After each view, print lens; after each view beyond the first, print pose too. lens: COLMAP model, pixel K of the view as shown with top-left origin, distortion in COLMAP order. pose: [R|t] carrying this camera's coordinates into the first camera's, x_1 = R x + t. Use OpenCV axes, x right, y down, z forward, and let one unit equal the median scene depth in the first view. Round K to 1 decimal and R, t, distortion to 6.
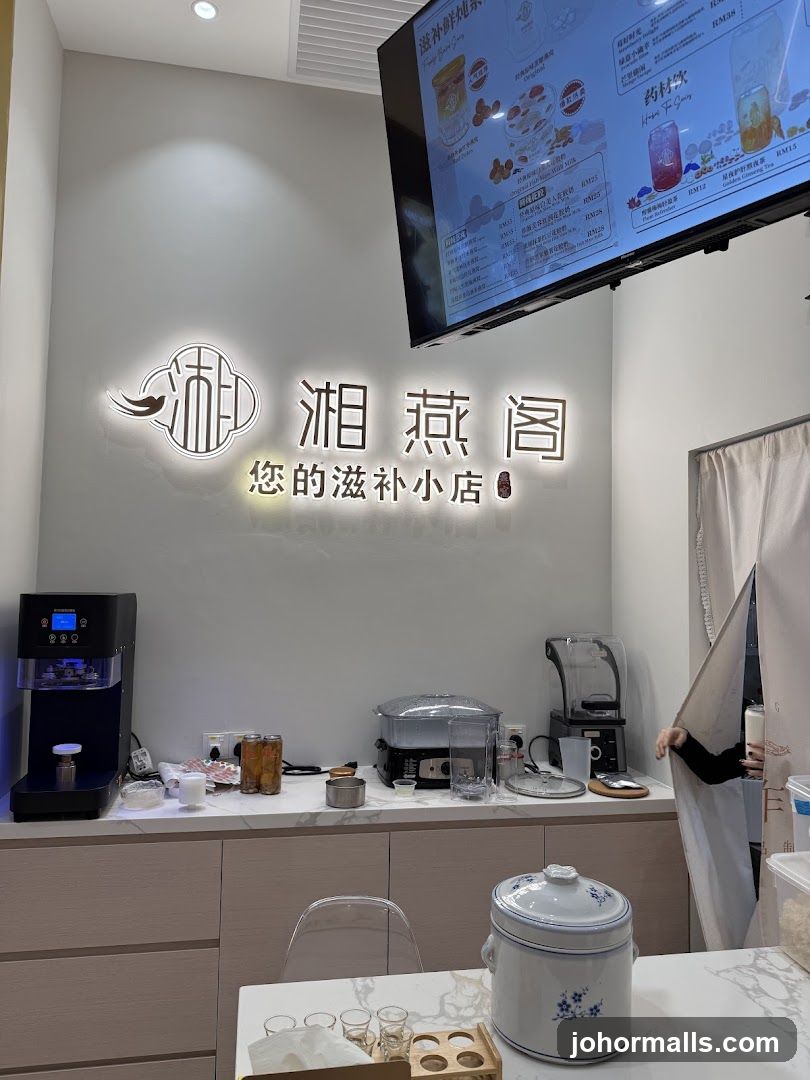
lens RADIAL K [[766.1, 0, 405.0], [0, 766.1, 540.0], [0, 0, 1]] dist [0.081913, -0.116257]
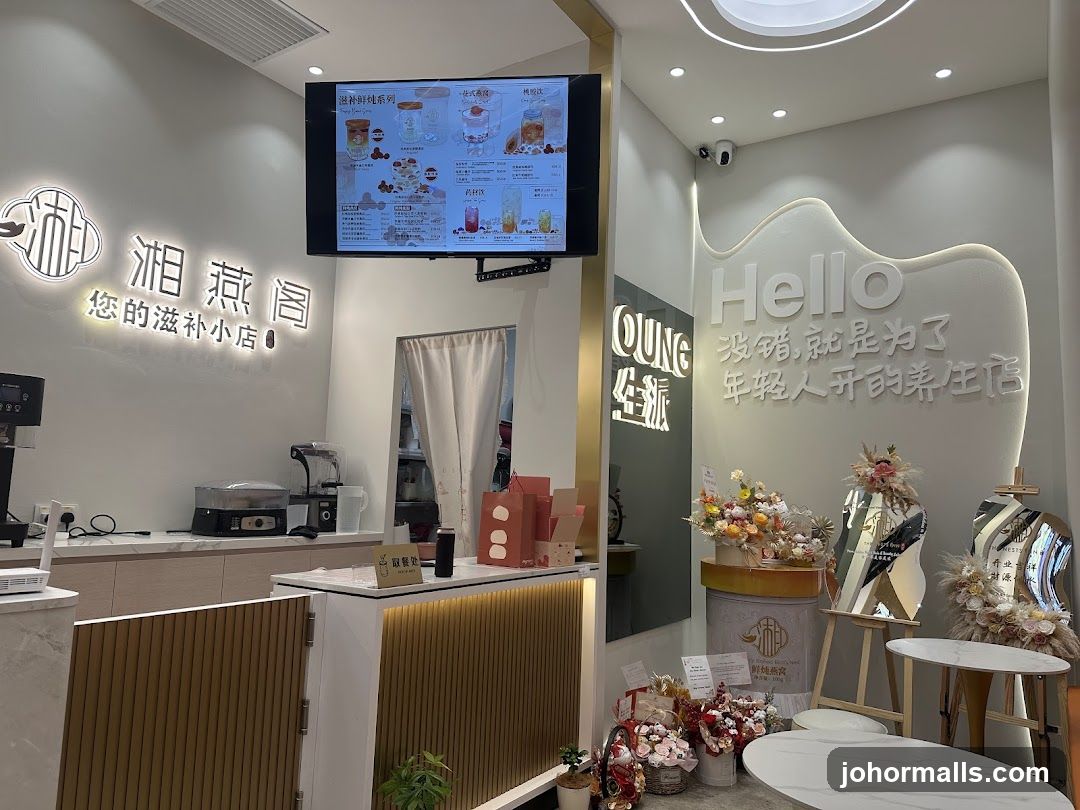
lens RADIAL K [[766.1, 0, 540.0], [0, 766.1, 405.0], [0, 0, 1]] dist [0.081913, -0.116257]
pose [[0.704927, 0.089732, 0.703581, -0.549137], [-0.075542, 0.995821, -0.051317, 0.092255], [-0.705245, -0.016975, 0.708760, -0.412073]]
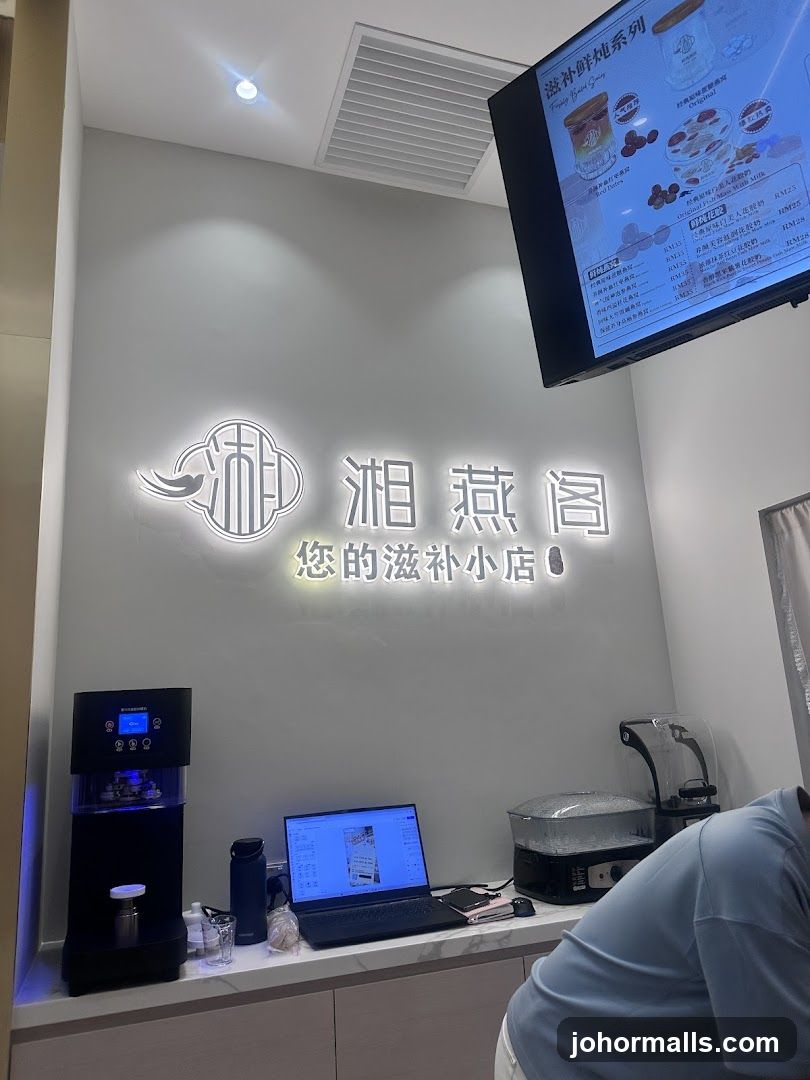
lens RADIAL K [[754.2, 0, 405.0], [0, 754.2, 540.0], [0, 0, 1]] dist [0.075588, -0.091666]
pose [[0.988462, -0.037017, 0.146878, -0.202060], [0.061587, 0.984126, -0.166444, 0.050285], [-0.138385, 0.173569, 0.975050, 0.106558]]
